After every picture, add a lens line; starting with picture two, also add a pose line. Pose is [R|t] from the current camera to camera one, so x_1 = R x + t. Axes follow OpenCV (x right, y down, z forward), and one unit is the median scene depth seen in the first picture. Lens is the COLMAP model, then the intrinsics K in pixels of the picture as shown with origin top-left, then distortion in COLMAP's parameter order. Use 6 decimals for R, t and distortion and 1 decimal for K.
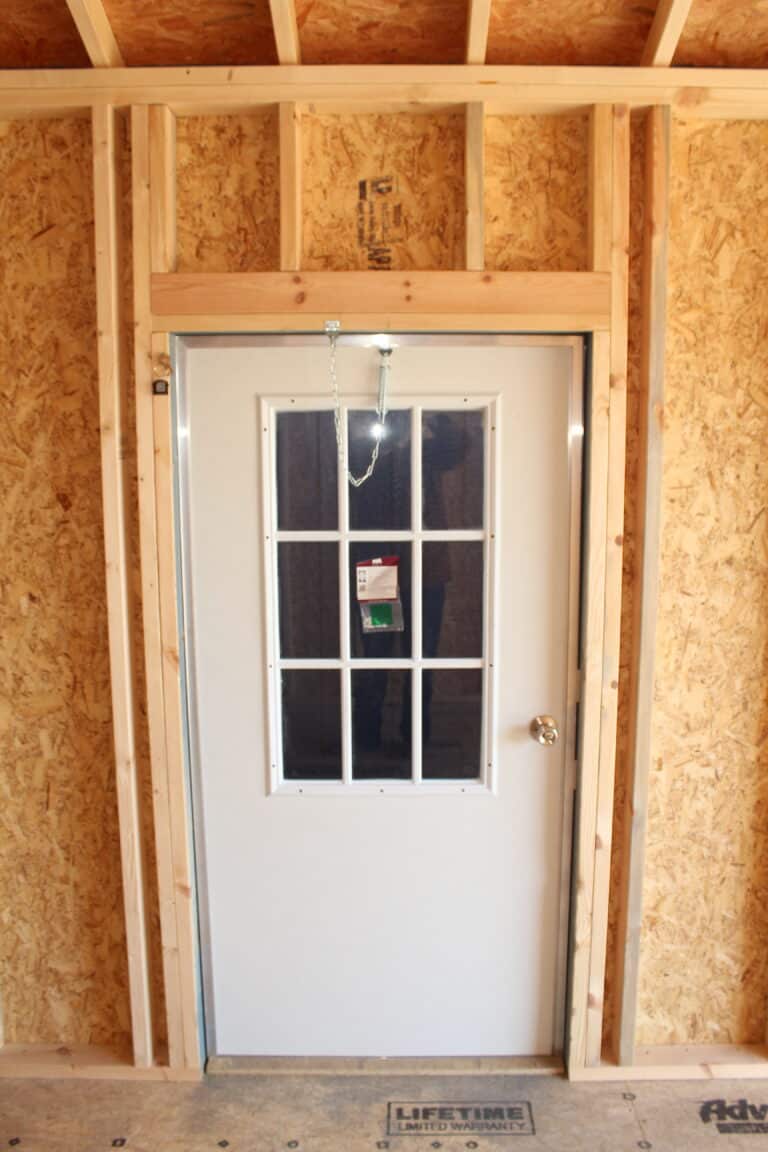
lens RADIAL K [[969.5, 0, 385.1], [0, 969.5, 568.9], [0, 0, 1]] dist [-0.127220, 0.091156]
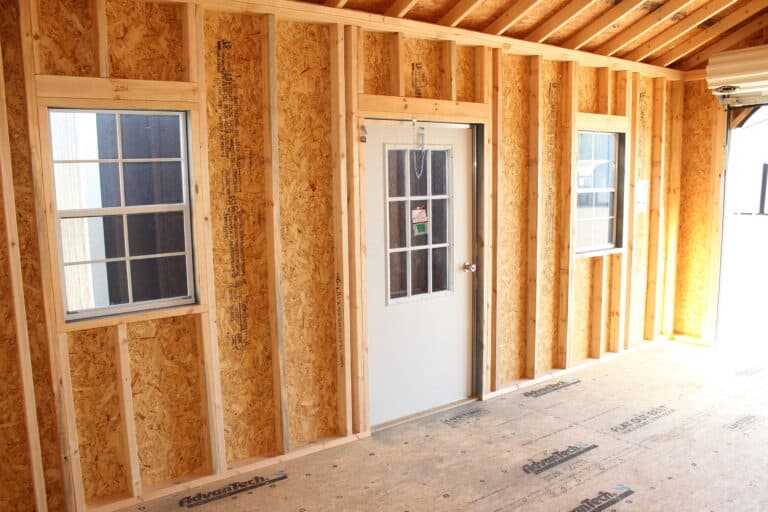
lens RADIAL K [[646.4, 0, 385.1], [0, 646.4, 256.7], [0, 0, 1]] dist [-0.127220, 0.091156]
pose [[0.797127, -0.088190, 0.597337, -1.127471], [0.101419, 0.994777, 0.011526, 0.093595], [-0.595233, 0.051393, 0.801908, -0.332148]]
